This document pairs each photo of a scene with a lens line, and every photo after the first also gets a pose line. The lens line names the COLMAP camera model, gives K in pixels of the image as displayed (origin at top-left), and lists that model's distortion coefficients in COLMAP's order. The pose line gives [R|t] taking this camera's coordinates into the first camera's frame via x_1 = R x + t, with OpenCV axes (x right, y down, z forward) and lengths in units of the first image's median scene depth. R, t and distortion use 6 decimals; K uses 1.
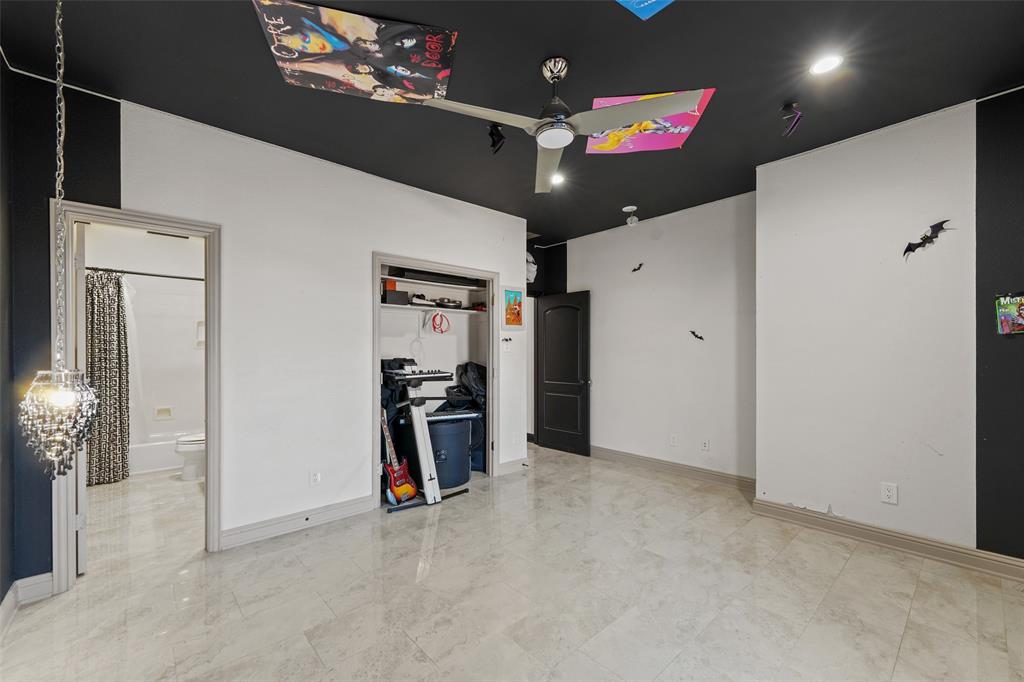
lens RADIAL K [[411.8, 0, 506.7], [0, 411.8, 348.8], [0, 0, 1]] dist [0.001238, 0.000370]
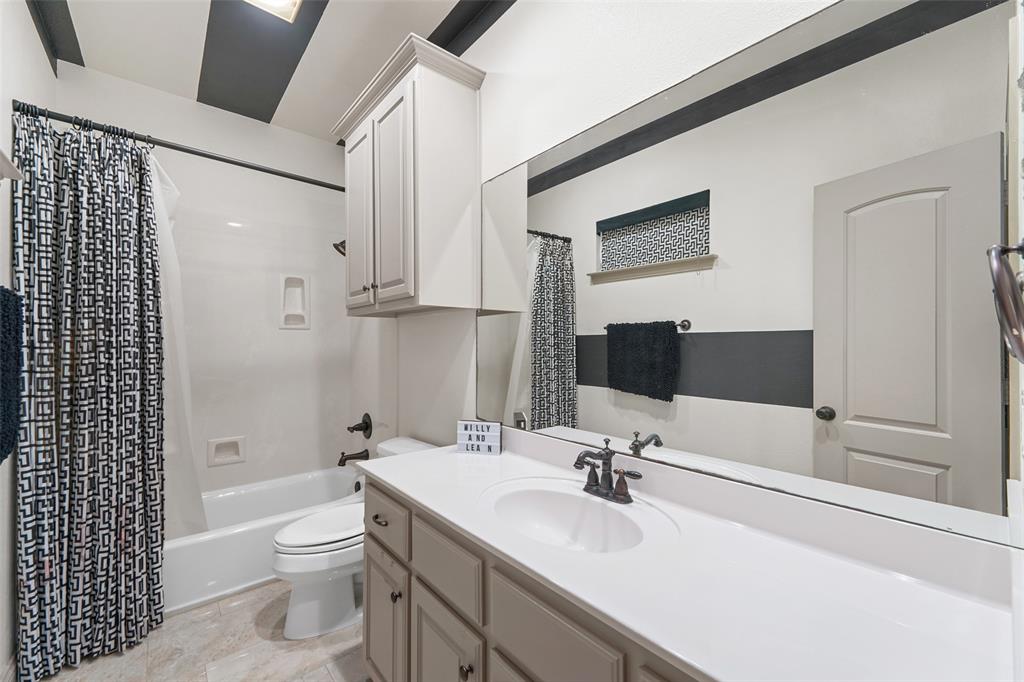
lens RADIAL K [[411.8, 0, 516.4], [0, 411.8, 341.0], [0, 0, 1]] dist [0.001238, 0.000370]
pose [[0.999707, 0.002257, -0.024082, -0.549738], [-0.002238, 0.999997, 0.000789, 0.018972], [0.024084, -0.000735, 0.999710, 0.591252]]
